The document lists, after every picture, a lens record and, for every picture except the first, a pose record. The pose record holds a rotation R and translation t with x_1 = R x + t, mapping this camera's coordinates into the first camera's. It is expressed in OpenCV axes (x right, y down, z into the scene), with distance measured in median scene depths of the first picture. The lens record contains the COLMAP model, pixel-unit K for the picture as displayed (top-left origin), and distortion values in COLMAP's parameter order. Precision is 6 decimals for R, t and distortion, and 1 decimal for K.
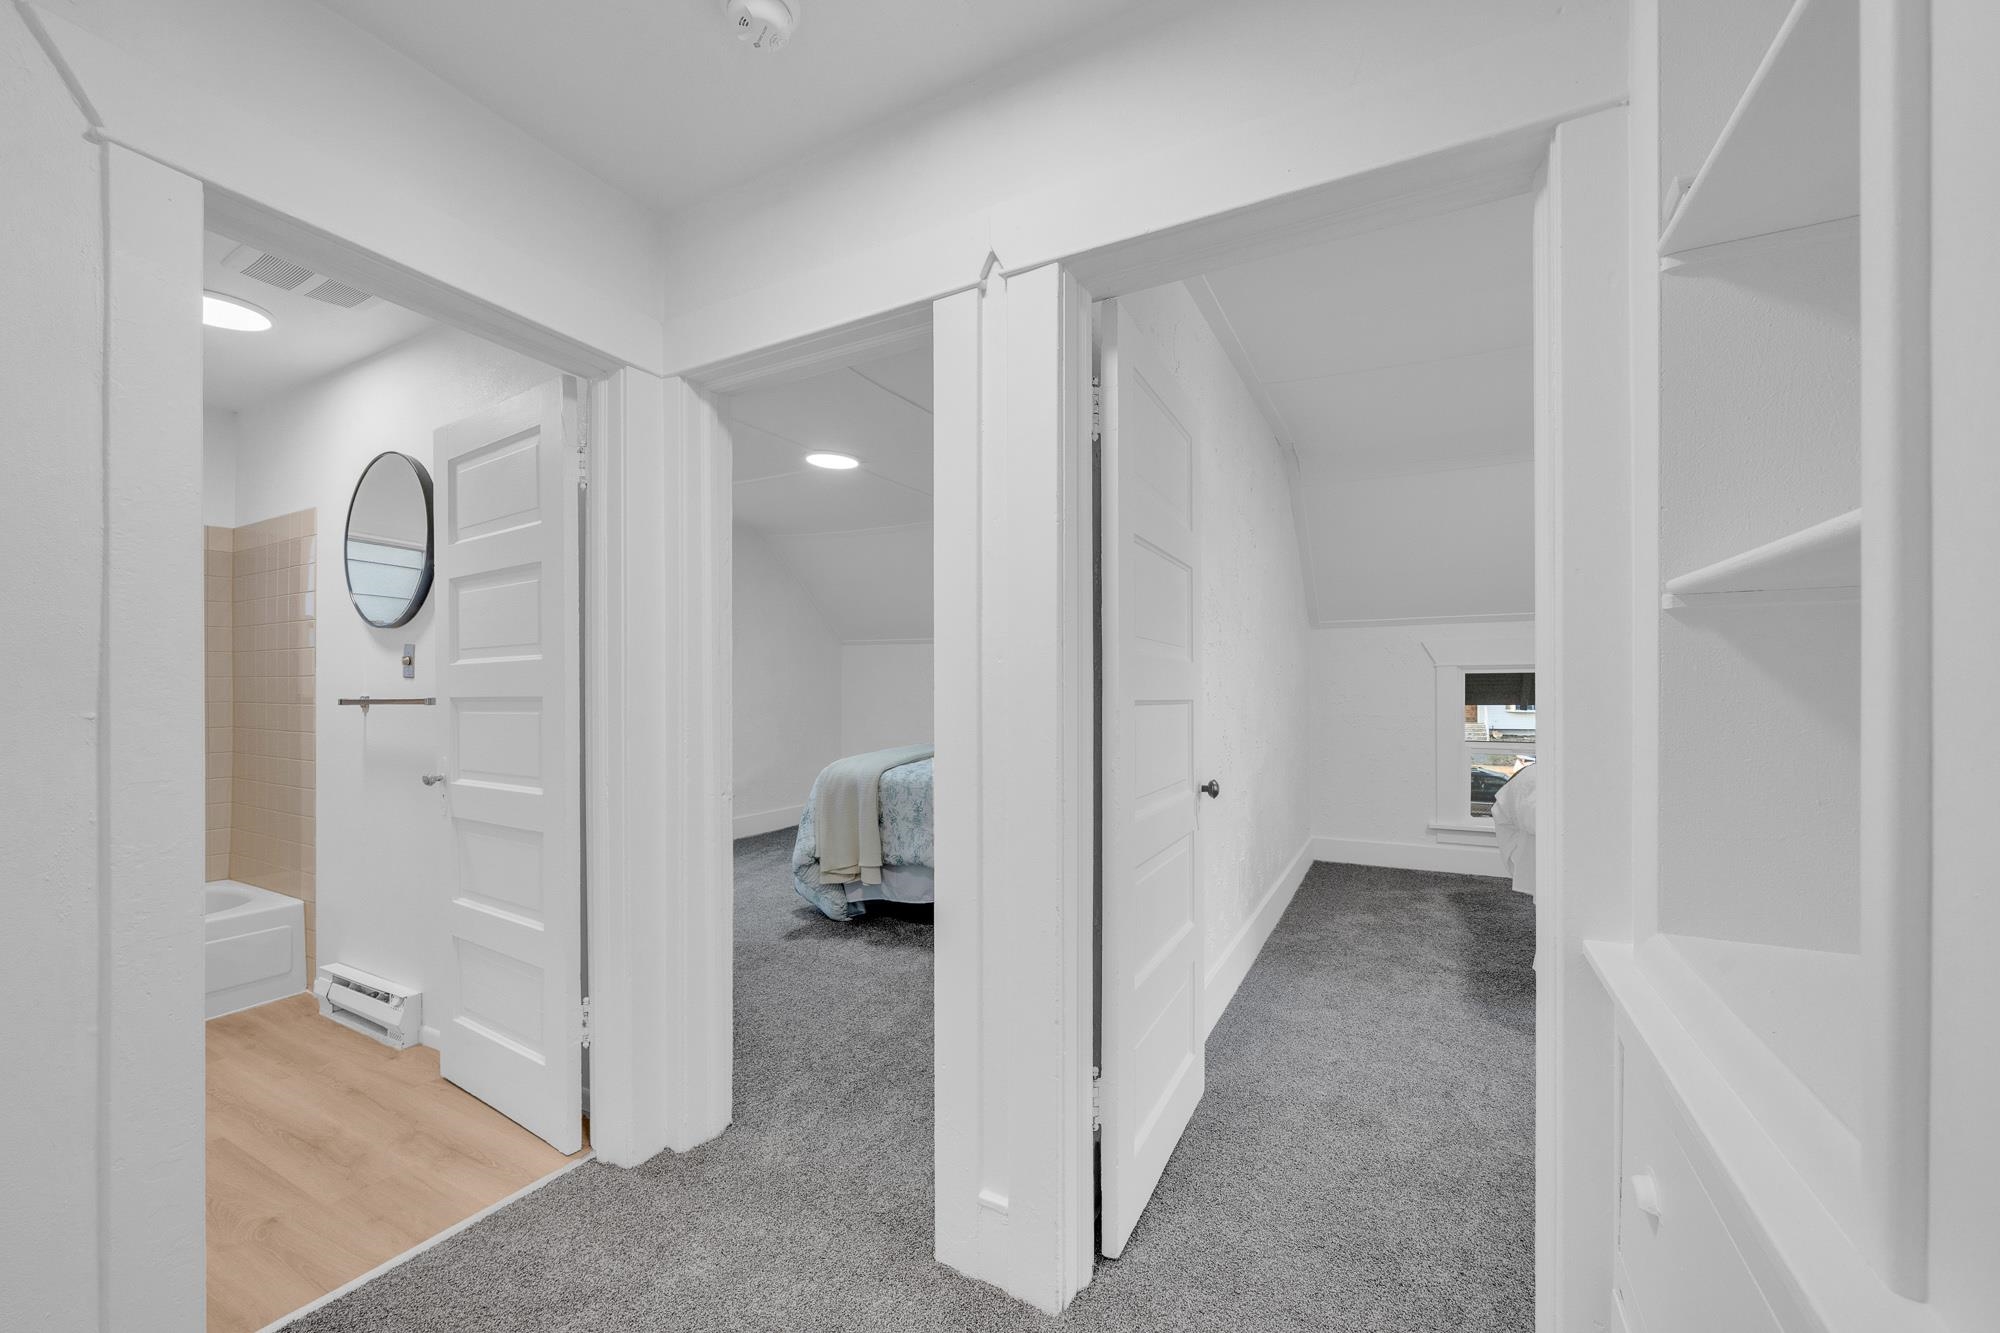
lens RADIAL K [[683.2, 0, 993.6], [0, 683.2, 669.7], [0, 0, 1]] dist [-0.000748, -0.000066]
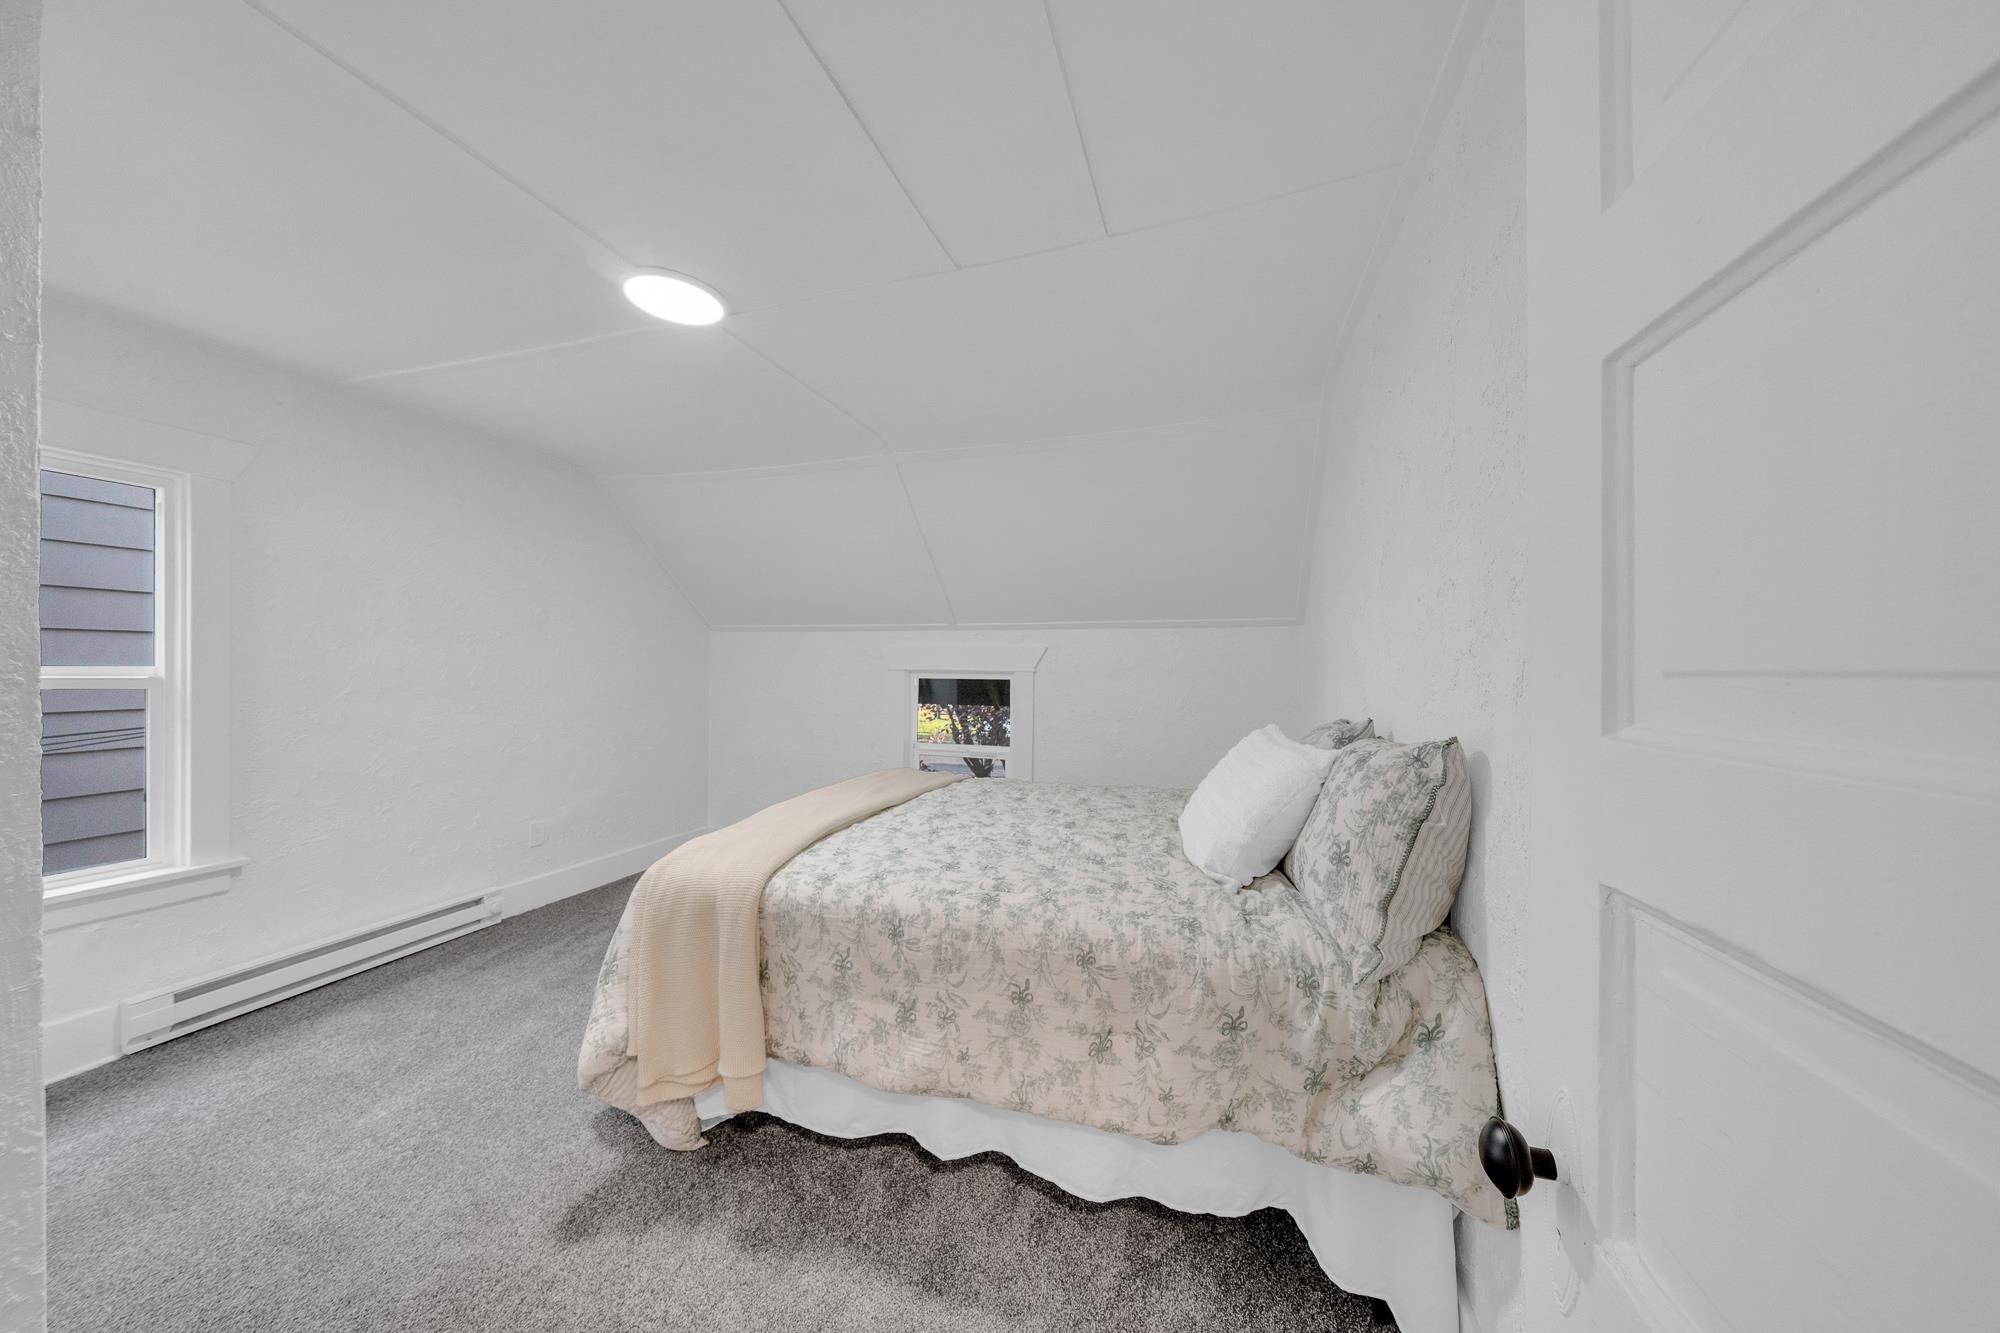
lens RADIAL K [[683.2, 0, 993.6], [0, 683.2, 669.7], [0, 0, 1]] dist [-0.000748, -0.000066]
pose [[0.986417, 0.004674, 0.164195, -0.080783], [-0.007252, 0.999860, 0.015105, -0.017073], [-0.164101, -0.016091, 0.986312, 0.471718]]
